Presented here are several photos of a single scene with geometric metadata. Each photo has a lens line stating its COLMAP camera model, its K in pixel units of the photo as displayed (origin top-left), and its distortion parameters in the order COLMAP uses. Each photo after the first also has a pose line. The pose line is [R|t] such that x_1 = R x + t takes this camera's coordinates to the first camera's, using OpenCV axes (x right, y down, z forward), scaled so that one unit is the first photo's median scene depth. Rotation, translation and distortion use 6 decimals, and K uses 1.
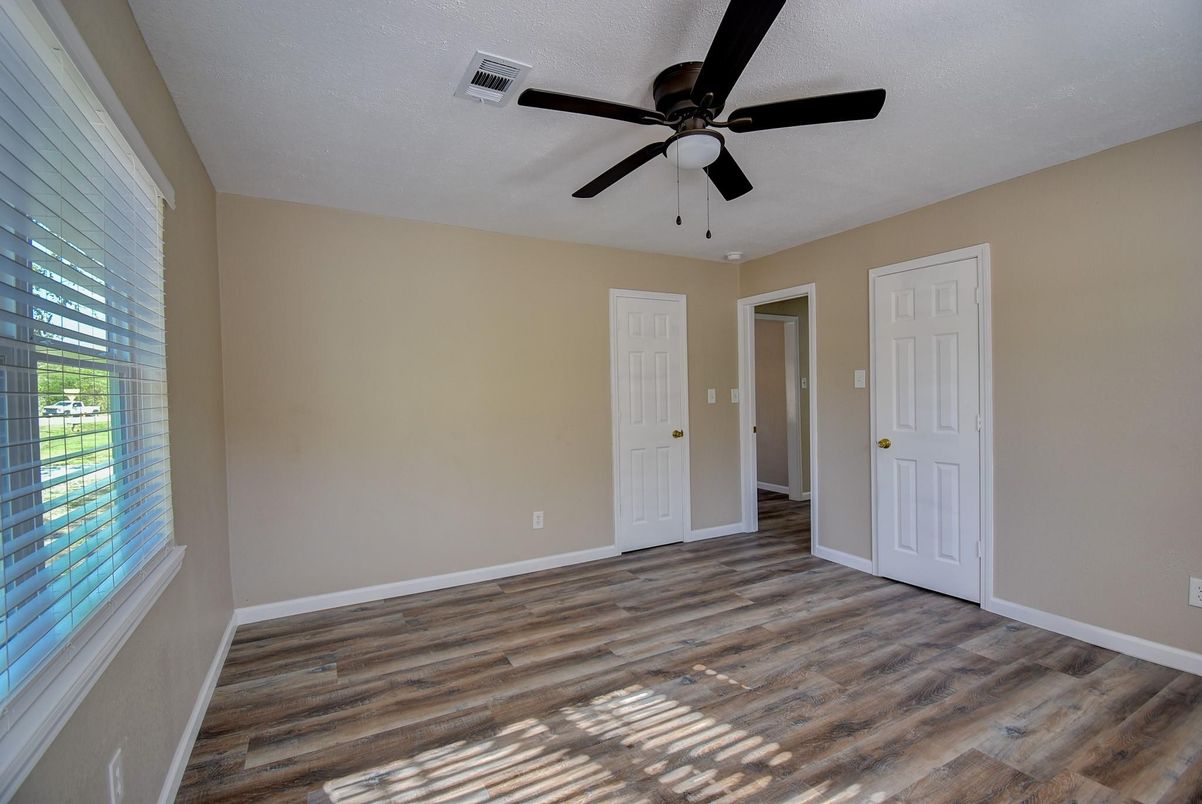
lens RADIAL K [[533.0, 0, 601.0], [0, 533.0, 402.0], [0, 0, 1]] dist [0.028549, -0.028276]
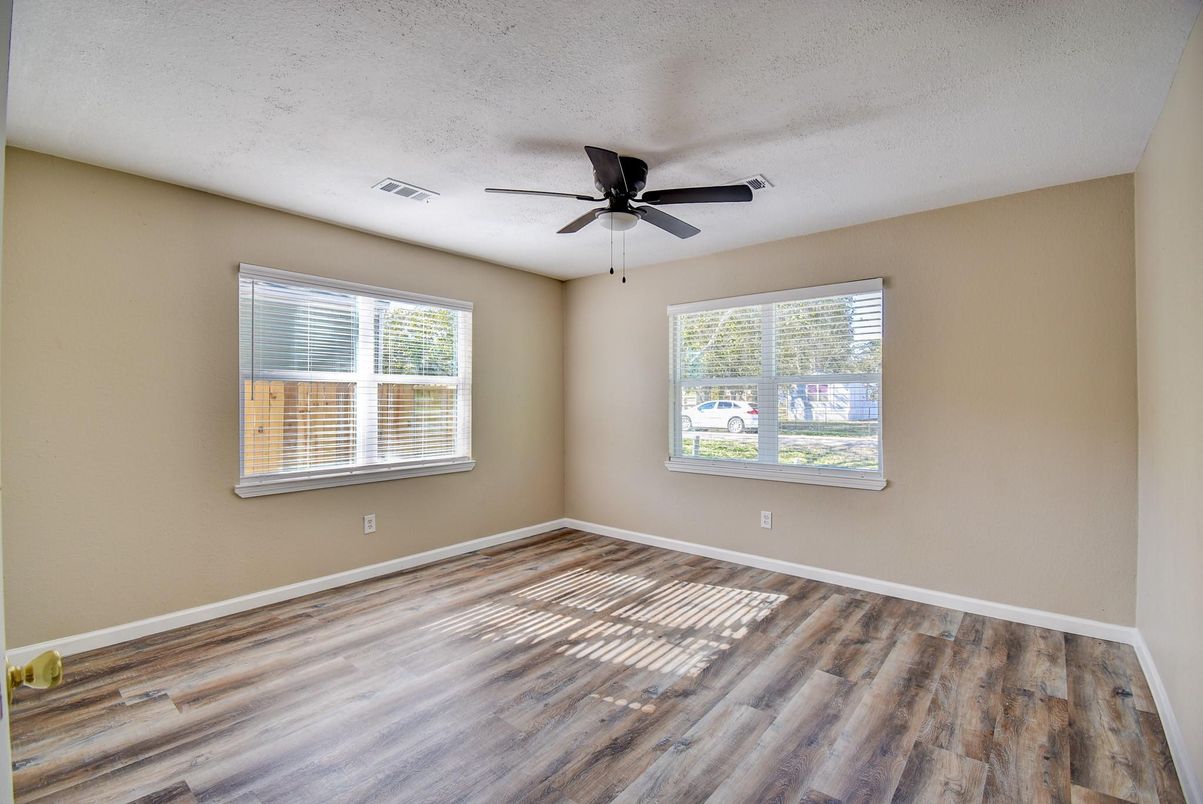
lens RADIAL K [[533.4, 0, 601.5], [0, 533.4, 402.0], [0, 0, 1]] dist [0.028549, -0.028276]
pose [[-0.928822, 0.017888, -0.370093, 0.595624], [0.010658, 0.999711, 0.021571, -0.028716], [0.370372, 0.016091, -0.928744, 1.854061]]
